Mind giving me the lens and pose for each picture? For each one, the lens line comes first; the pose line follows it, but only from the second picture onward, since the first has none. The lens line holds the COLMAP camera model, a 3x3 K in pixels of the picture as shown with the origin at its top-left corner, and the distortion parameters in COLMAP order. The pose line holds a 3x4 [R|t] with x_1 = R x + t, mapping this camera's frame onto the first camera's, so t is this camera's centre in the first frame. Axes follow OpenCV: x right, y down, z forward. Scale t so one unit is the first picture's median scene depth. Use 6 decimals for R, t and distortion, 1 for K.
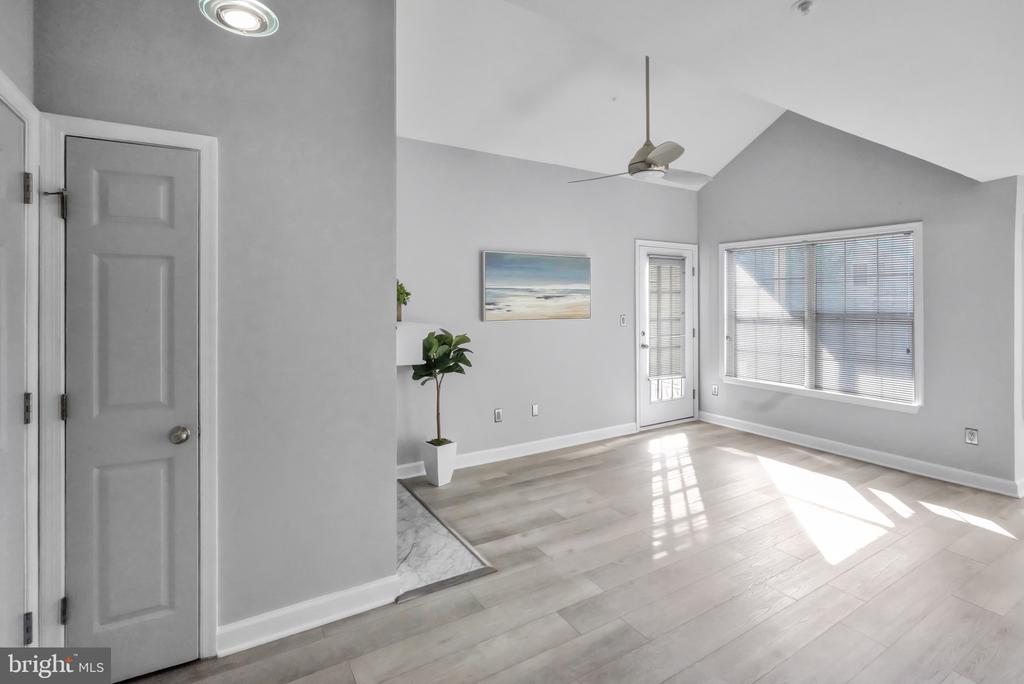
lens RADIAL K [[486.2, 0, 511.1], [0, 486.2, 300.7], [0, 0, 1]] dist [0.011210, 0.000317]
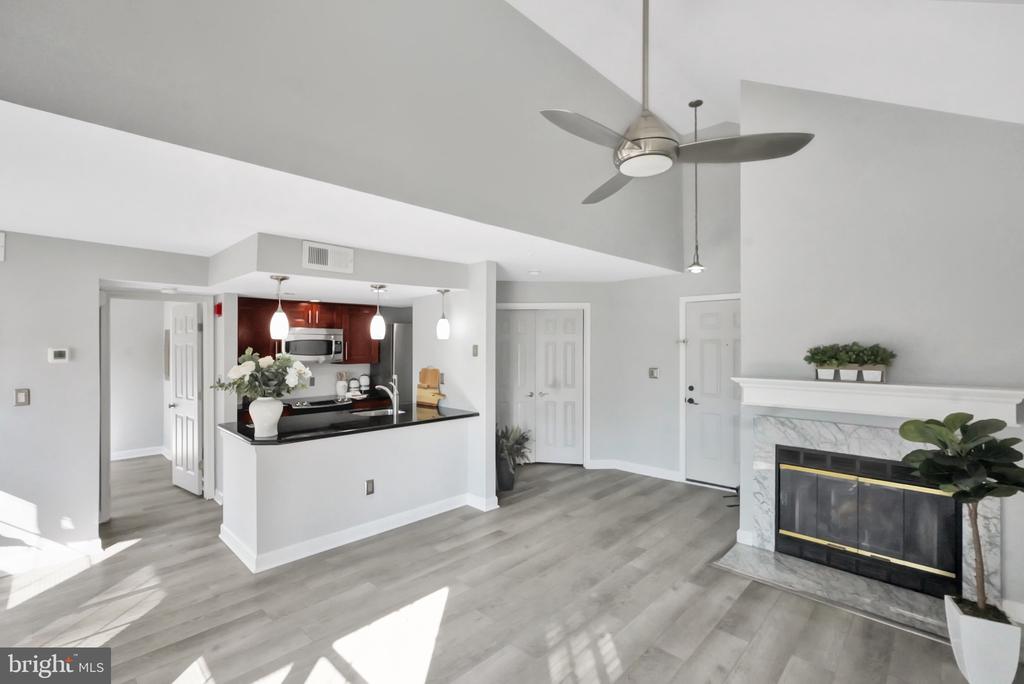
lens RADIAL K [[458.5, 0, 512.0], [0, 458.5, 342.0], [0, 0, 1]] dist [-0.046573, 0.000047]
pose [[-0.965356, -0.000090, -0.260937, 0.473429], [0.001674, 0.999977, -0.006538, -0.026676], [0.260932, -0.006748, -0.965334, 1.202500]]
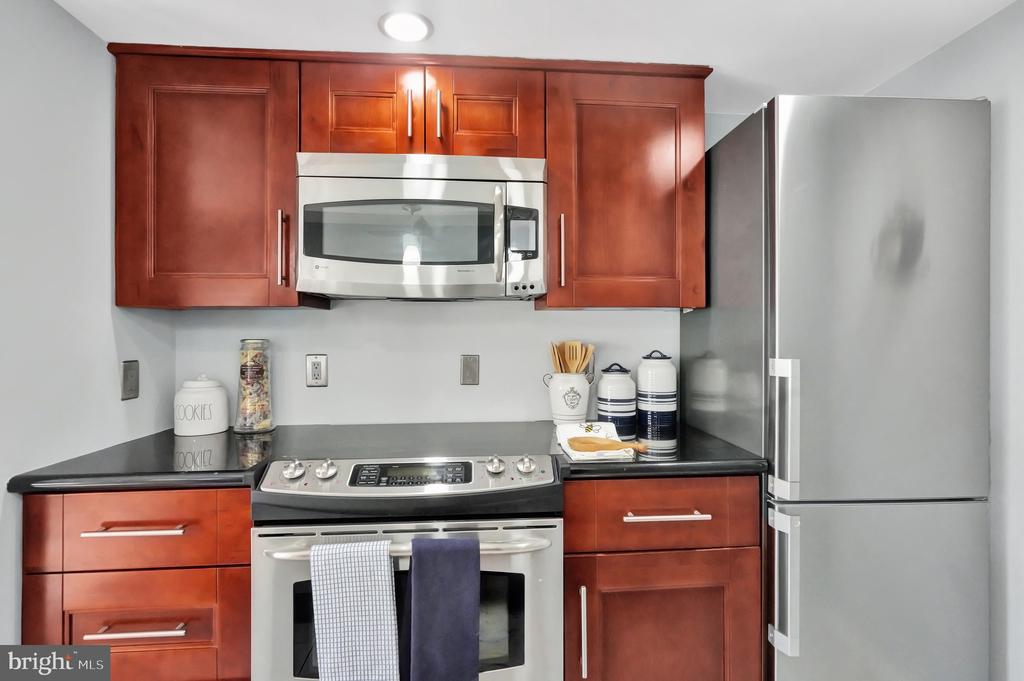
lens RADIAL K [[476.1, 0, 512.0], [0, 476.1, 340.5], [0, 0, 1]] dist [0.002100, 0.000192]
pose [[-0.883761, -0.005976, 0.467900, 0.465483], [-0.001777, 0.999954, 0.009416, 0.047433], [-0.467935, 0.007490, -0.883731, 0.145151]]
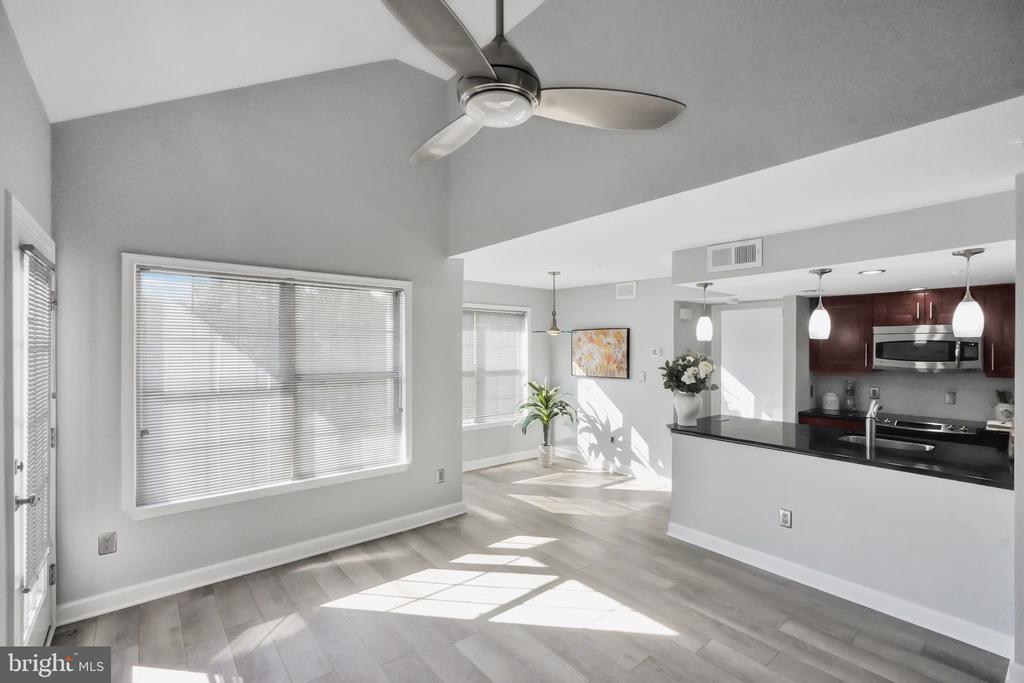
lens RADIAL K [[457.0, 0, 511.9], [0, 457.0, 346.8], [0, 0, 1]] dist [0.000250, 0.000167]
pose [[-0.138715, -0.005465, 0.990317, -0.127777], [-0.005853, 0.999972, 0.004698, -0.028246], [-0.990315, -0.005145, -0.138743, 0.837271]]
